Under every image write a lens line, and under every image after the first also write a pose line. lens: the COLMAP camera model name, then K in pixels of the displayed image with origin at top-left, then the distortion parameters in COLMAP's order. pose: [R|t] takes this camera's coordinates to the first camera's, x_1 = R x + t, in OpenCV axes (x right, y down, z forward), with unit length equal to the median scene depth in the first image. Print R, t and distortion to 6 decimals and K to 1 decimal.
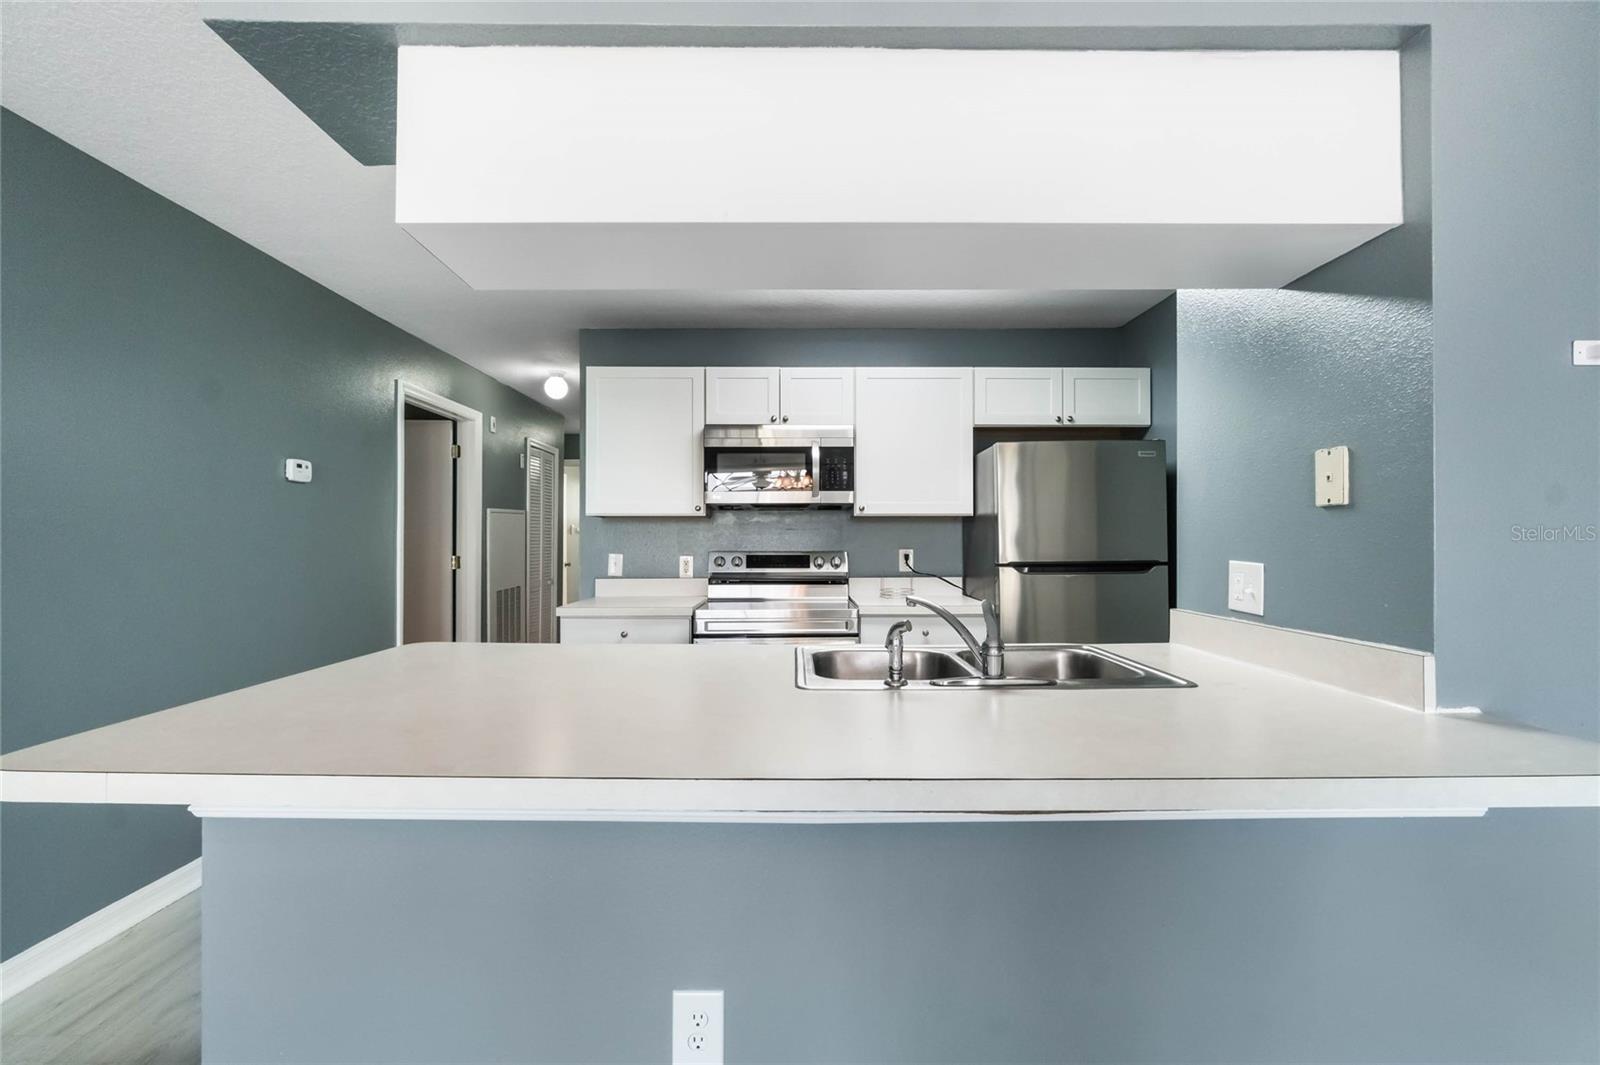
lens RADIAL K [[707.1, 0, 803.3], [0, 707.1, 537.7], [0, 0, 1]] dist [-0.003756, 0.001212]
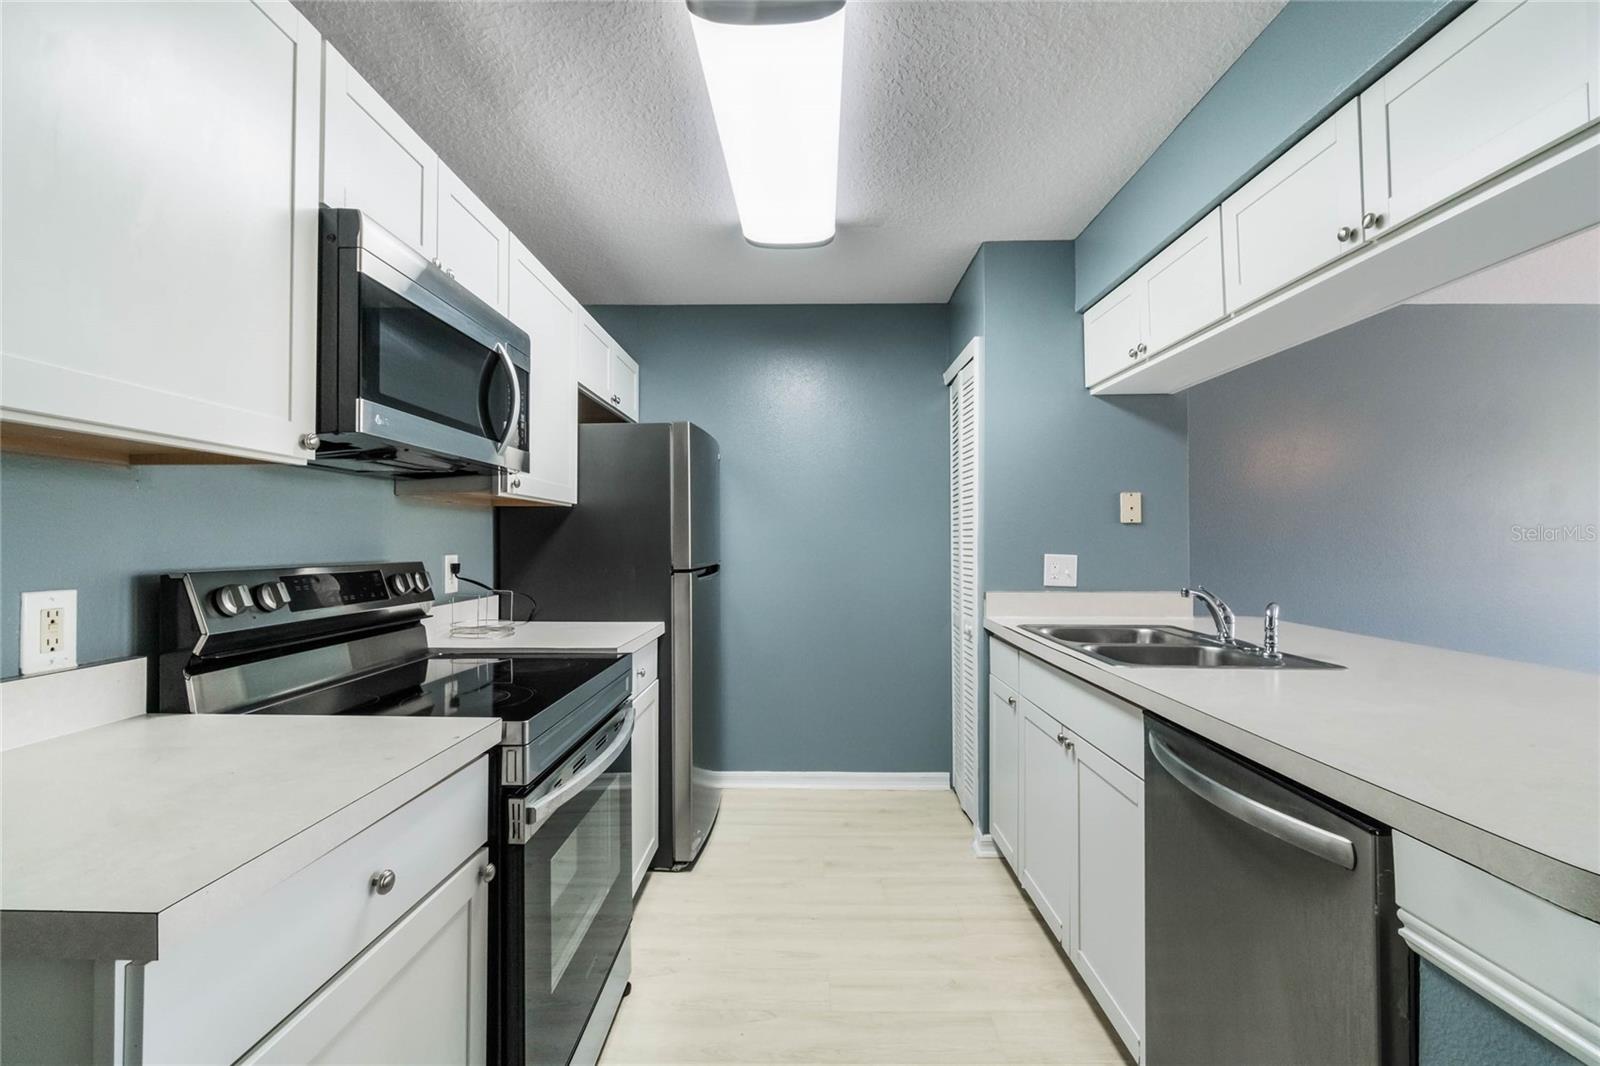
lens RADIAL K [[707.1, 0, 798.0], [0, 707.1, 536.9], [0, 0, 1]] dist [-0.003756, 0.001212]
pose [[0.011379, 0.011287, 0.999872, -1.006619], [-0.002801, 0.999933, -0.011256, 0.014058], [-0.999931, -0.002673, 0.011410, 1.617072]]
